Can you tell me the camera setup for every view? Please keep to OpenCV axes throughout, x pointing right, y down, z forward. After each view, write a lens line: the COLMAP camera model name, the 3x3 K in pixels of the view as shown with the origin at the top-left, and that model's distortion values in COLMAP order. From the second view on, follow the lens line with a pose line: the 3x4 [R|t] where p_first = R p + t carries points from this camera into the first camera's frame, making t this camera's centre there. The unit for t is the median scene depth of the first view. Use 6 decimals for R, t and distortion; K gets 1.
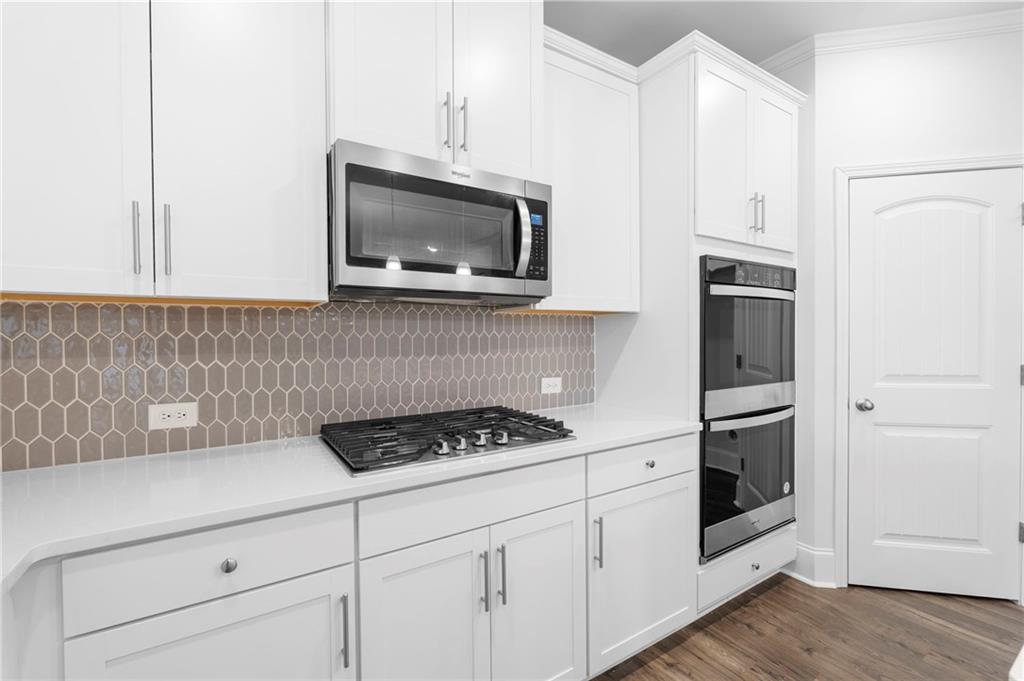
lens RADIAL K [[444.8, 0, 512.0], [0, 444.8, 340.5], [0, 0, 1]] dist [-0.000675, 0.000131]
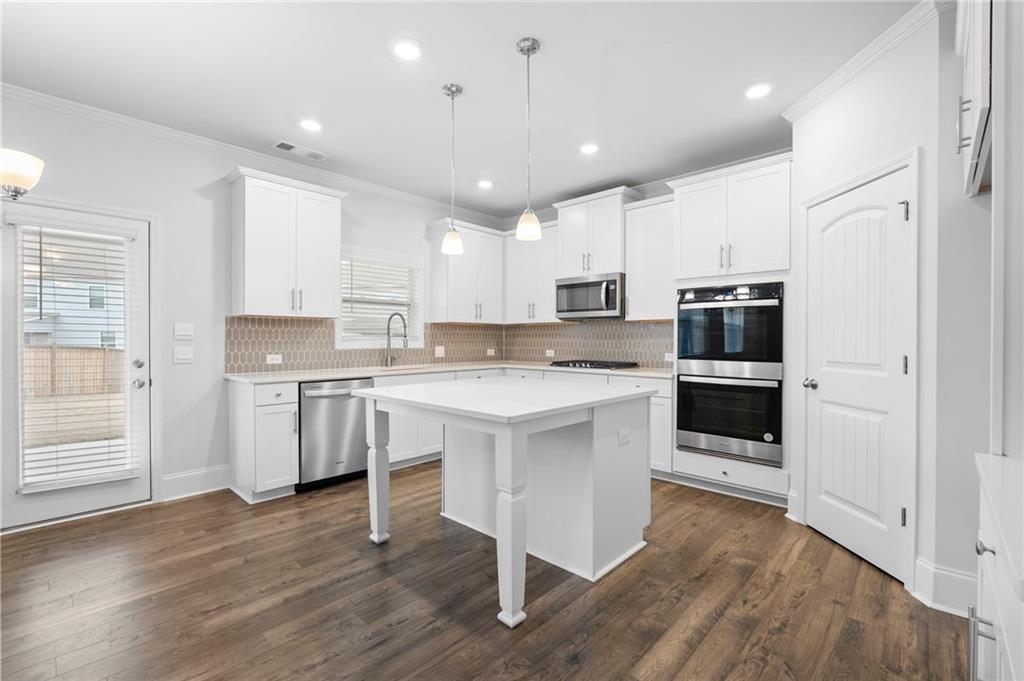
lens RADIAL K [[444.8, 0, 512.0], [0, 444.8, 340.5], [0, 0, 1]] dist [-0.000675, 0.000131]
pose [[0.233364, 0.010259, -0.972335, 2.014788], [-0.015347, 0.999859, 0.006866, 0.027659], [0.972268, 0.013320, 0.233488, -0.145737]]
